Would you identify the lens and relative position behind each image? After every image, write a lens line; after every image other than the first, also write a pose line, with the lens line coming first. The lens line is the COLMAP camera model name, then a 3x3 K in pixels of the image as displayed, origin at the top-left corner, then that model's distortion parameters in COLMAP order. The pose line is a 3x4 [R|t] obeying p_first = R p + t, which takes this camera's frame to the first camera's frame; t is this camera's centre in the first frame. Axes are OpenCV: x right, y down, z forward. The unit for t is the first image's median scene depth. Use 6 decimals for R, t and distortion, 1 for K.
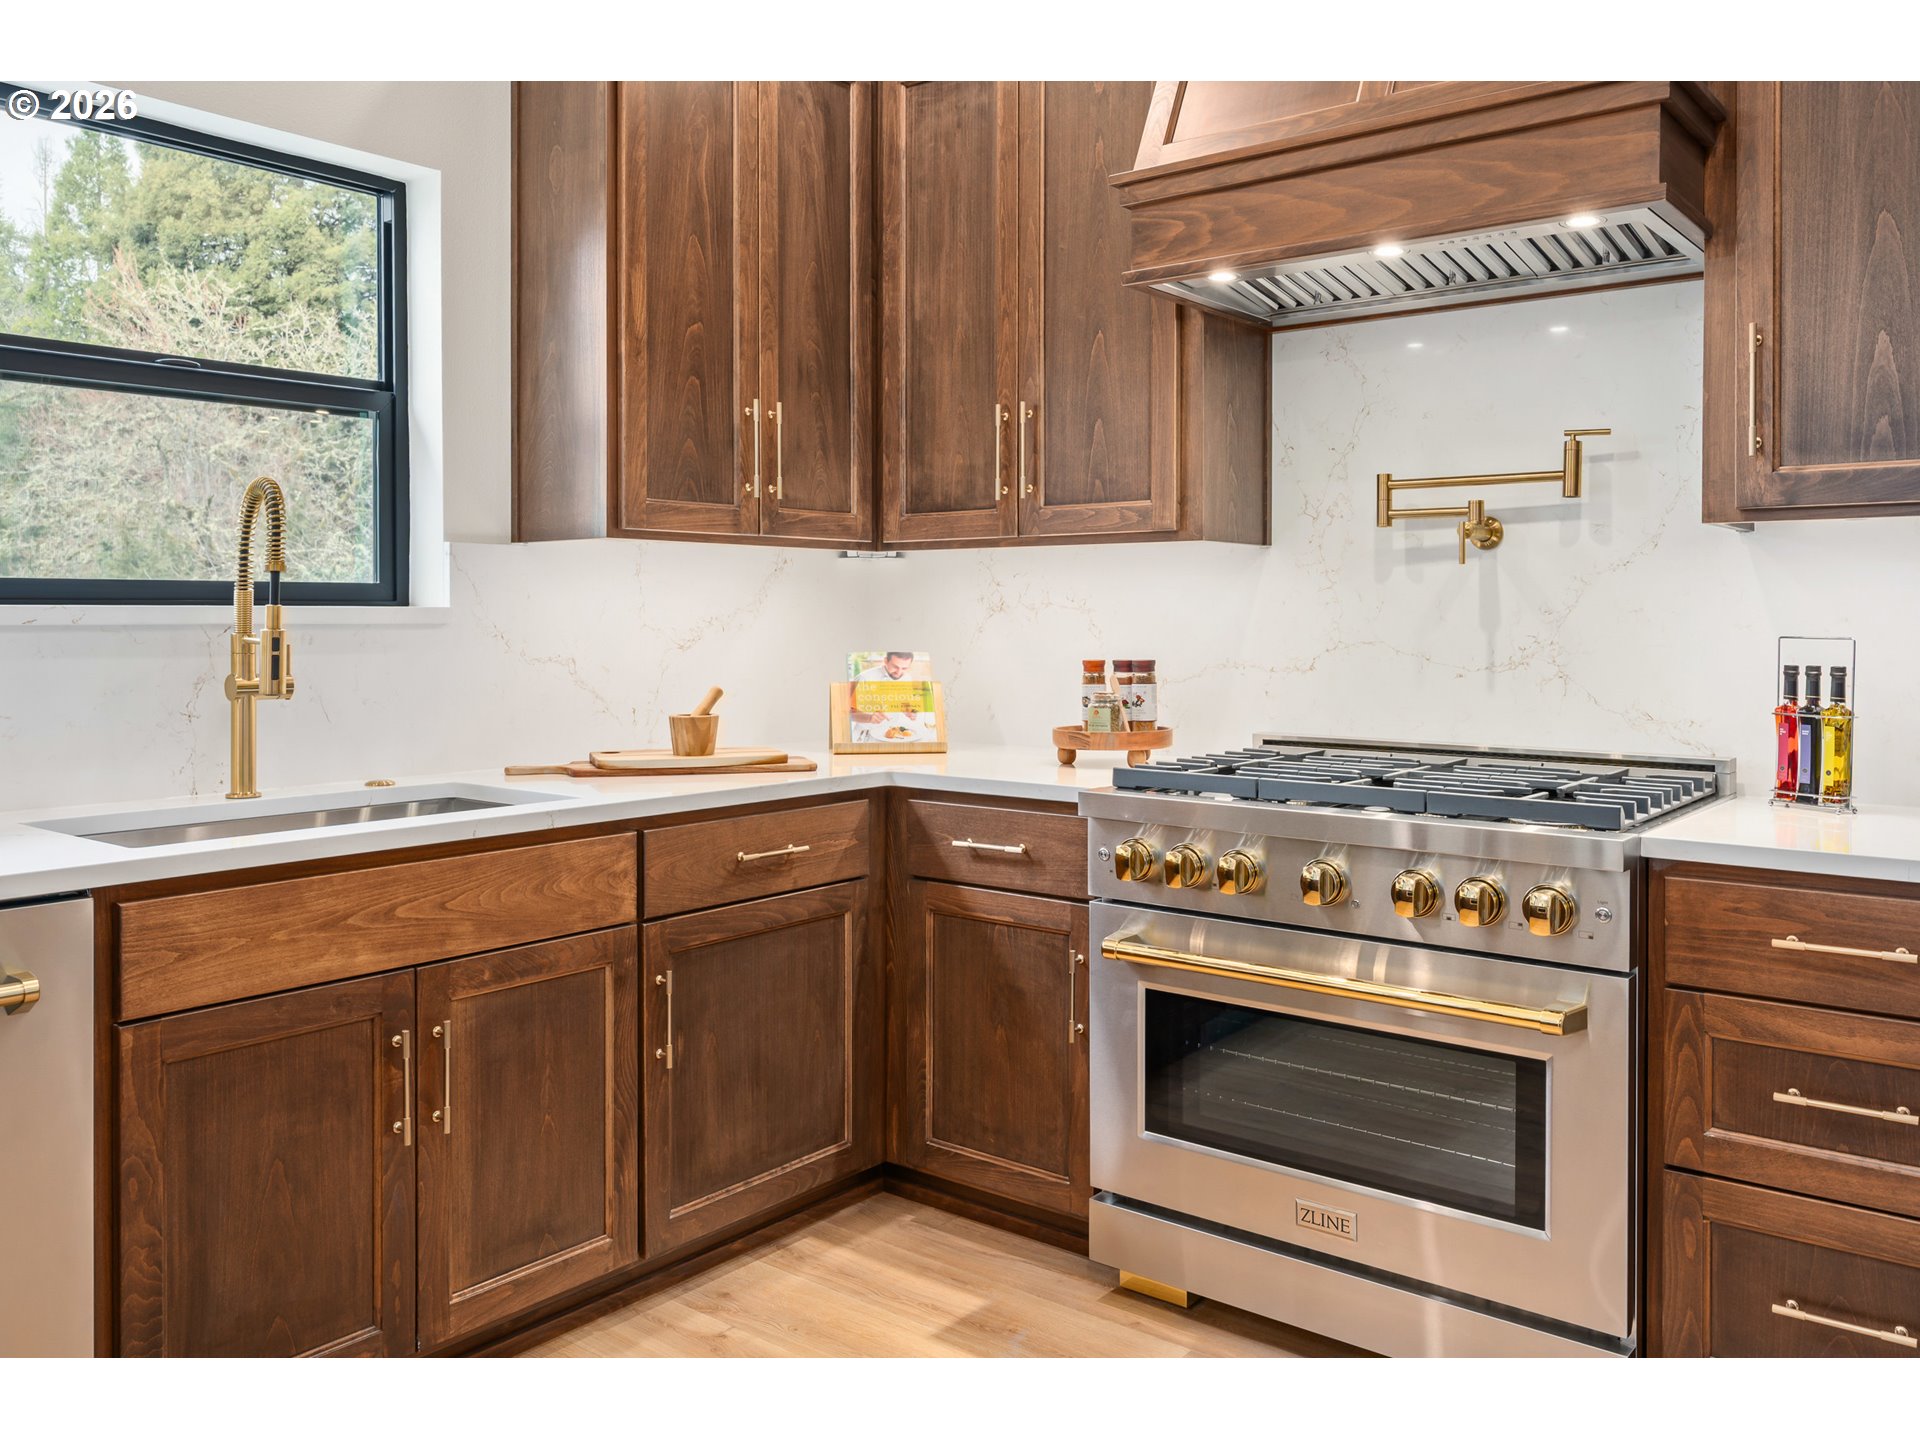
lens RADIAL K [[1506.6, 0, 963.2], [0, 1506.6, 639.2], [0, 0, 1]] dist [-0.005900, 0.002387]
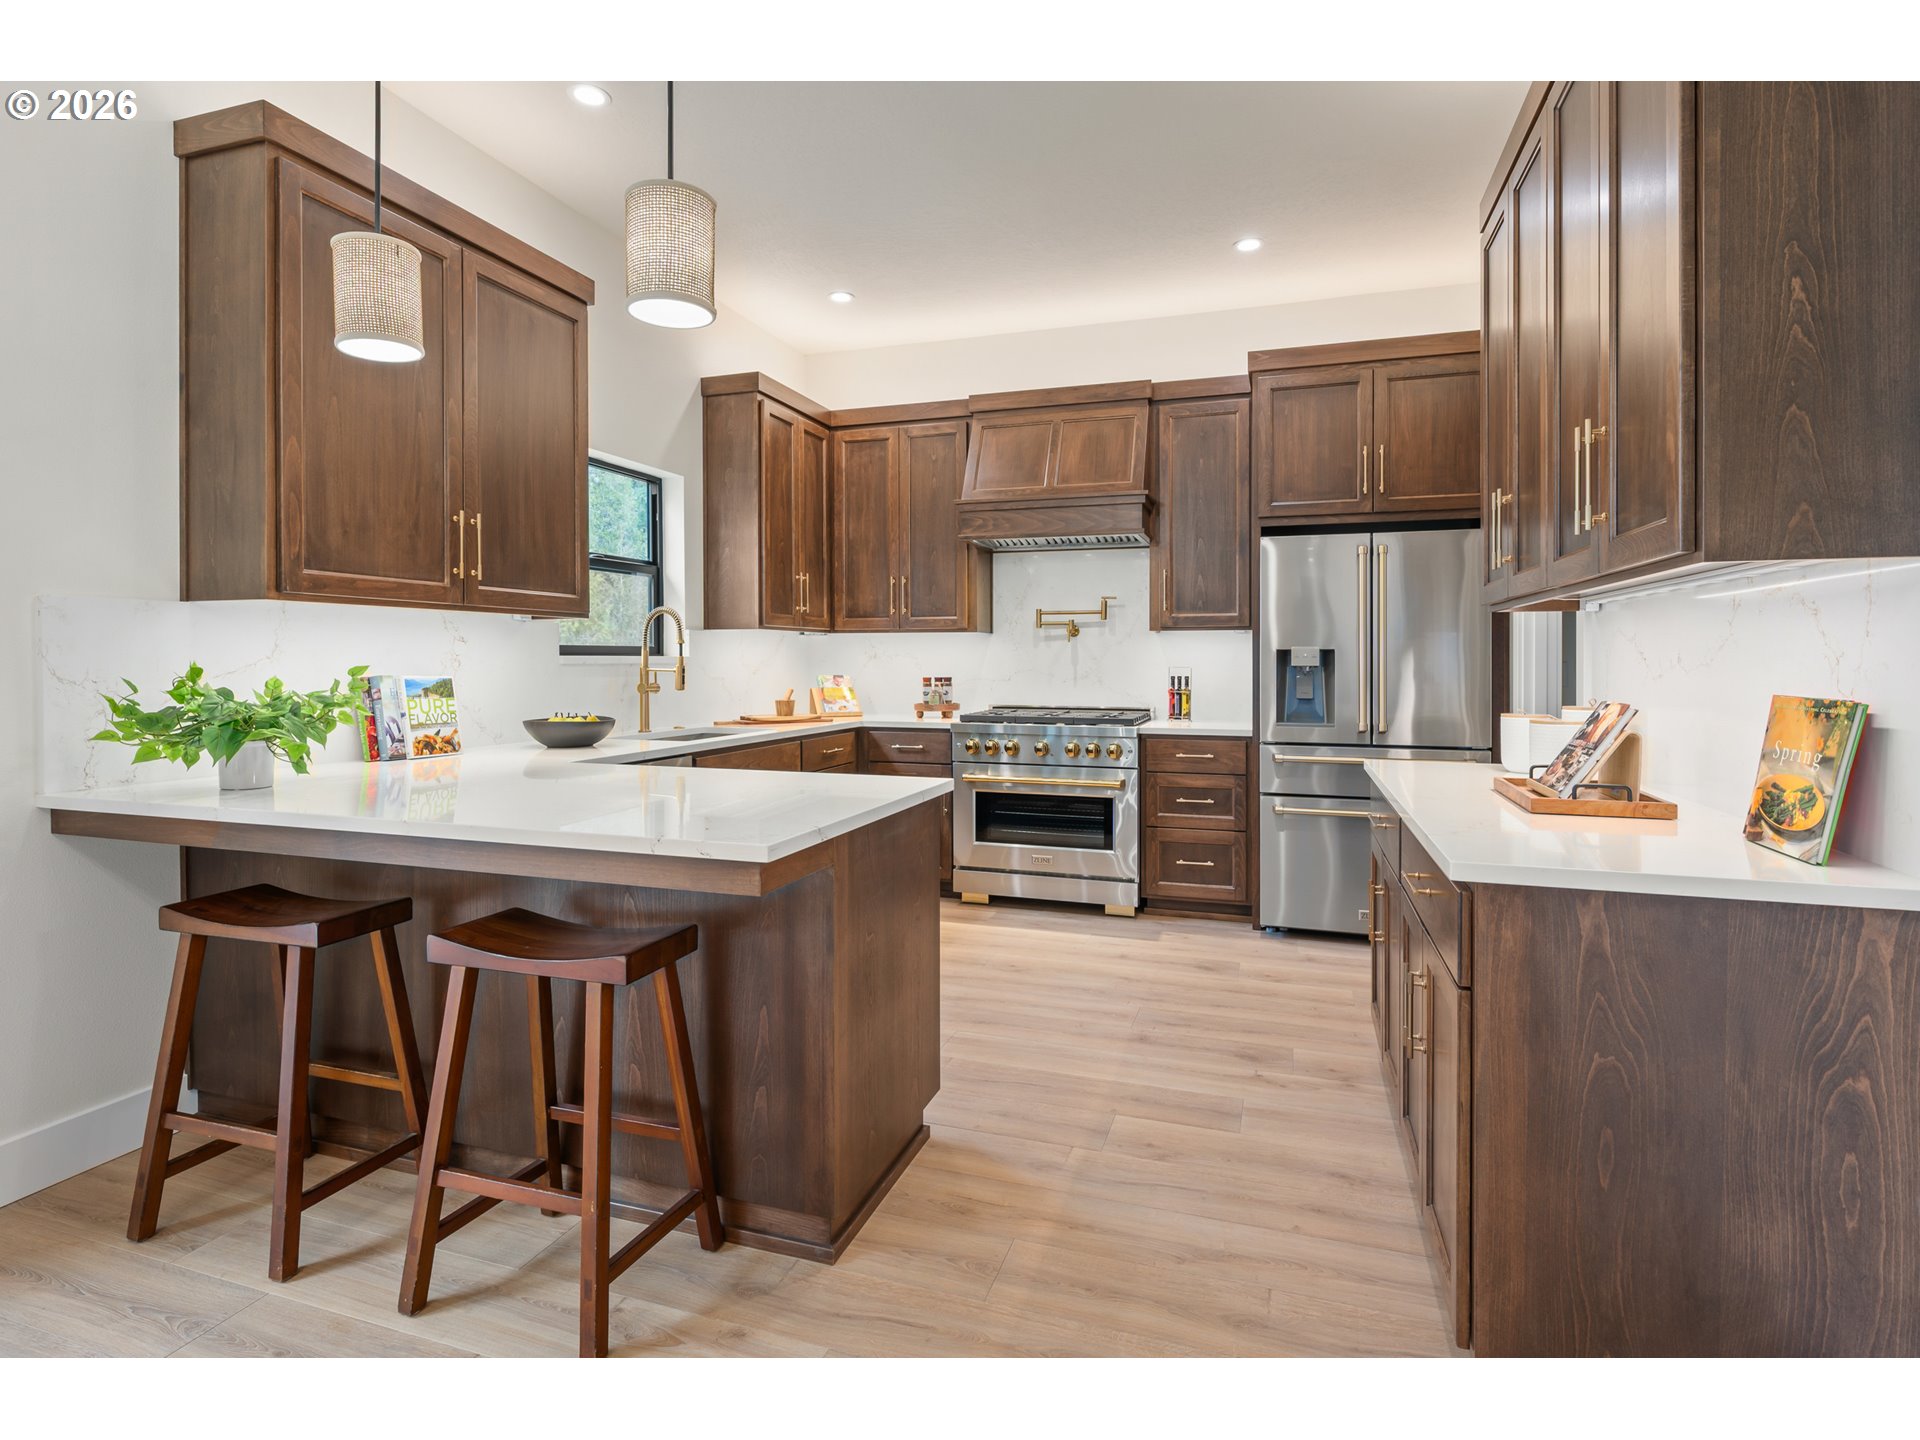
lens RADIAL K [[971.9, 0, 963.7], [0, 971.9, 670.2], [0, 0, 1]] dist [-0.001082, -0.000151]
pose [[0.935959, -0.003222, 0.352093, -0.513811], [0.004685, 0.999984, -0.003302, 0.008733], [-0.352077, 0.004740, 0.935959, -0.668762]]
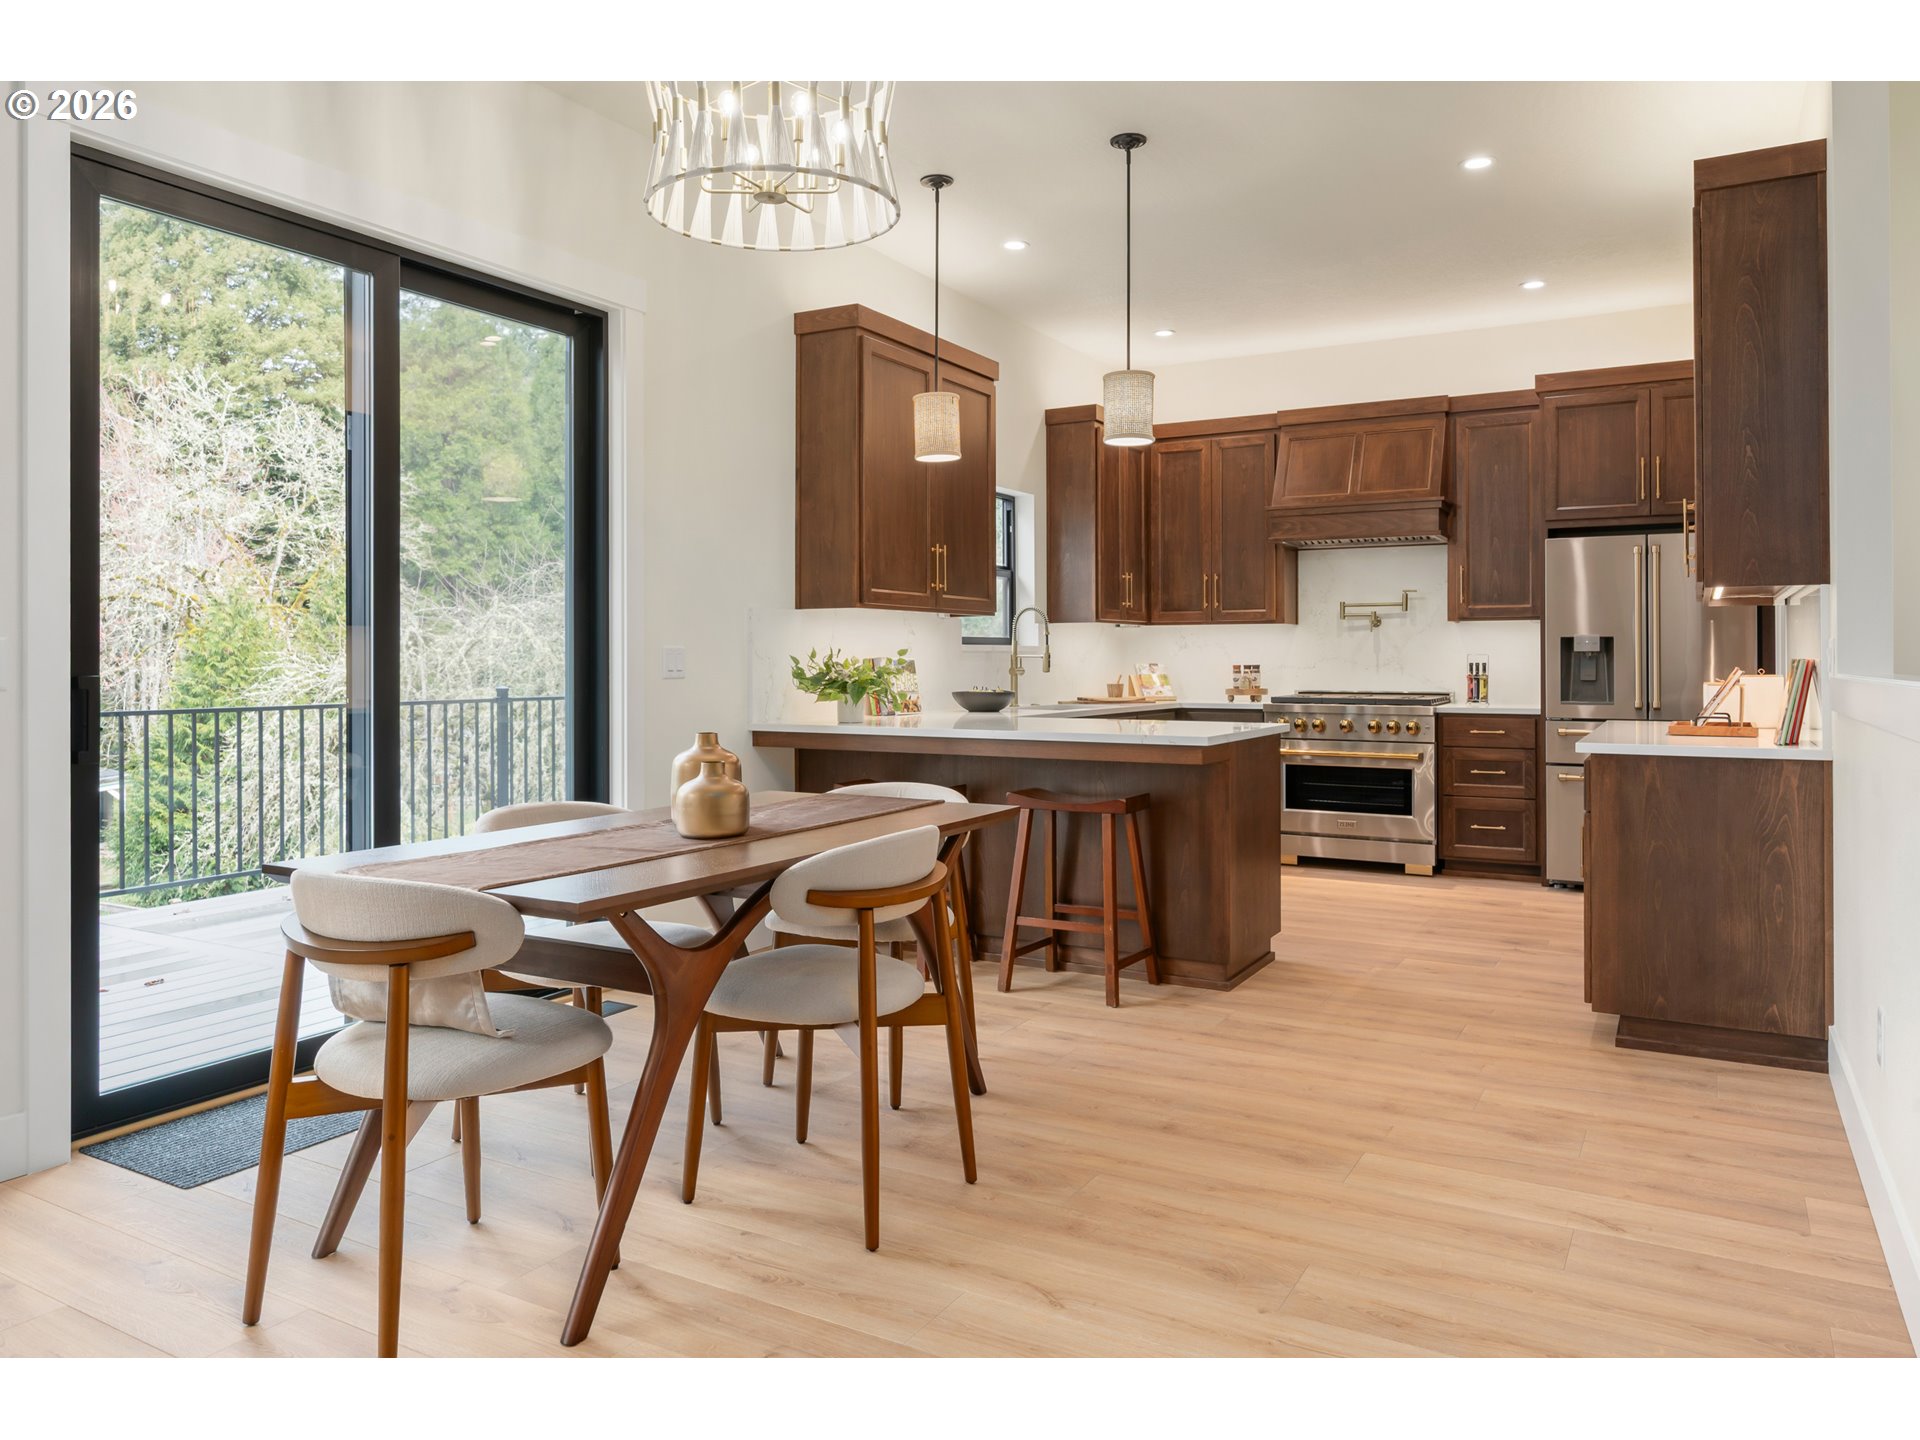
lens RADIAL K [[1296.9, 0, 964.7], [0, 1296.9, 664.2], [0, 0, 1]] dist [-0.000894, -0.000832]
pose [[0.986836, -0.002257, 0.161710, -0.948026], [0.004070, 0.999932, -0.010885, 0.043166], [-0.161674, 0.011400, 0.986778, -1.537136]]
